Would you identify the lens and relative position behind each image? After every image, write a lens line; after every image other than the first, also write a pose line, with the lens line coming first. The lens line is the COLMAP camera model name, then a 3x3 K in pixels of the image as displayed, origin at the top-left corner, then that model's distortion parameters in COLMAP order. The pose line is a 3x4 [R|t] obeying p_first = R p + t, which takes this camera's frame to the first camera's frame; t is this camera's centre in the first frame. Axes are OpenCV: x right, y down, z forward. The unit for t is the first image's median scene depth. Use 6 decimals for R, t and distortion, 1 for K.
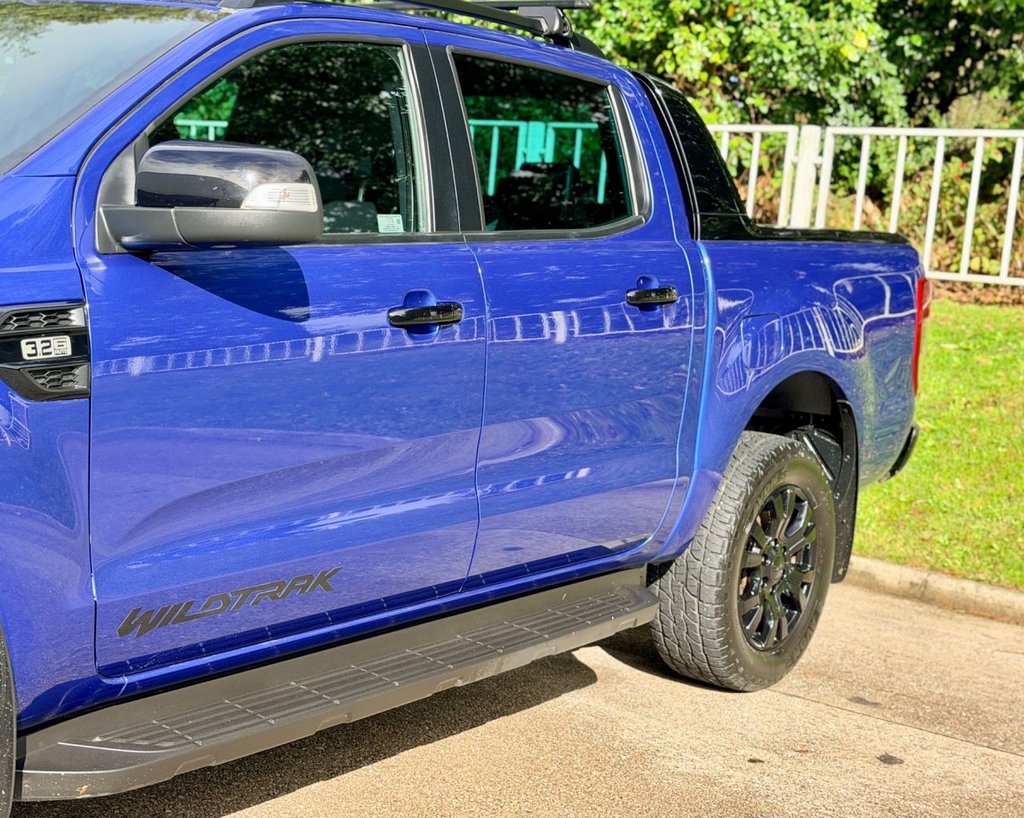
lens RADIAL K [[1622.4, 0, 509.8], [0, 1622.4, 407.0], [0, 0, 1]] dist [0.258541, 0.069803]
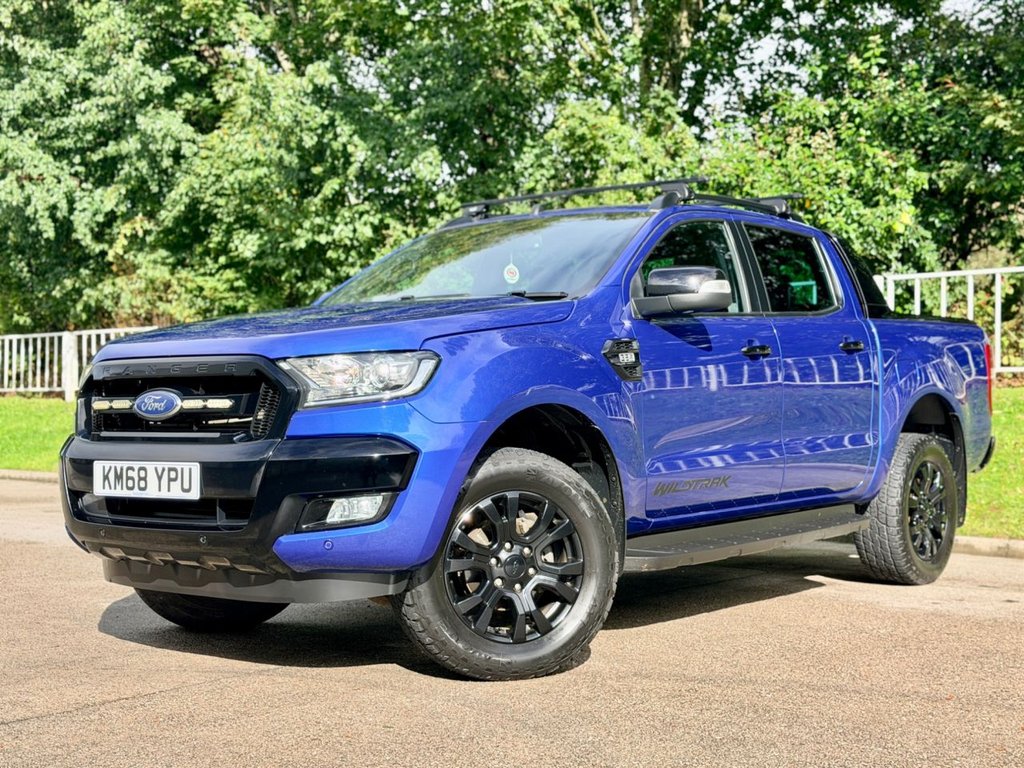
lens RADIAL K [[1477.9, 0, 510.2], [0, 1477.9, 389.5], [0, 0, 1]] dist [0.159761, -0.161091]
pose [[0.996592, -0.078245, -0.026098, -0.103109], [0.074207, 0.988672, -0.130463, 0.069064], [0.036011, 0.128082, 0.991110, -0.268802]]
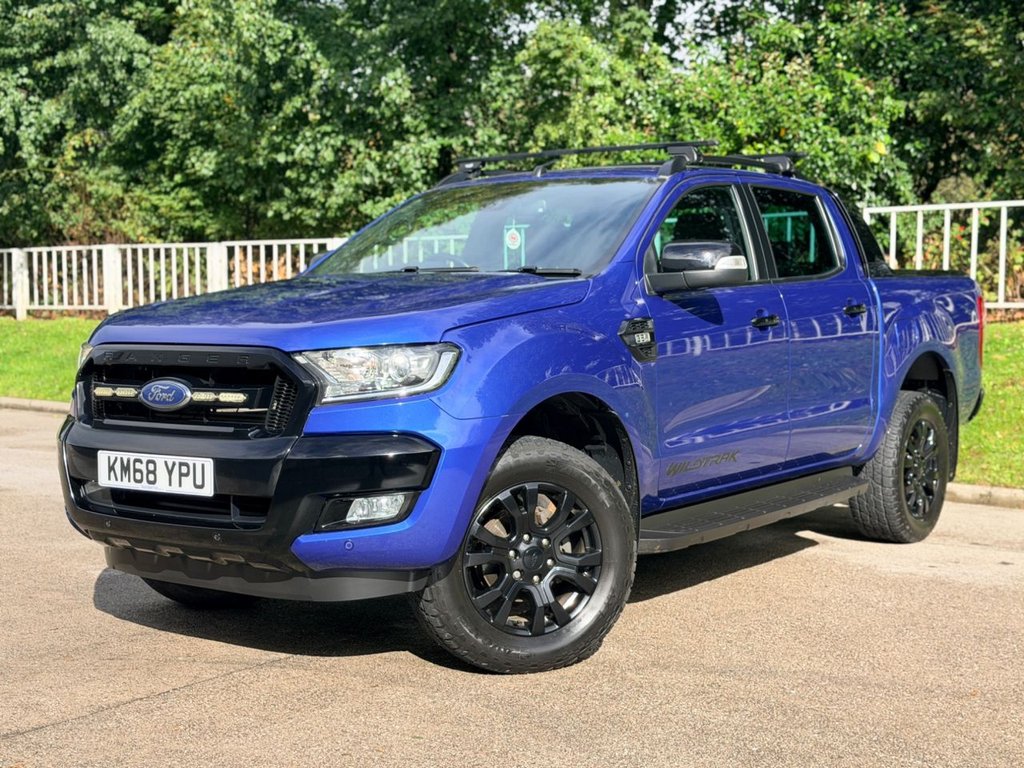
lens RADIAL K [[1477.9, 0, 510.2], [0, 1477.9, 389.5], [0, 0, 1]] dist [0.159761, -0.161091]
pose [[0.997068, -0.076200, 0.007034, -0.125911], [0.076482, 0.995334, -0.058833, 0.035967], [-0.002518, 0.059198, 0.998243, -0.258902]]
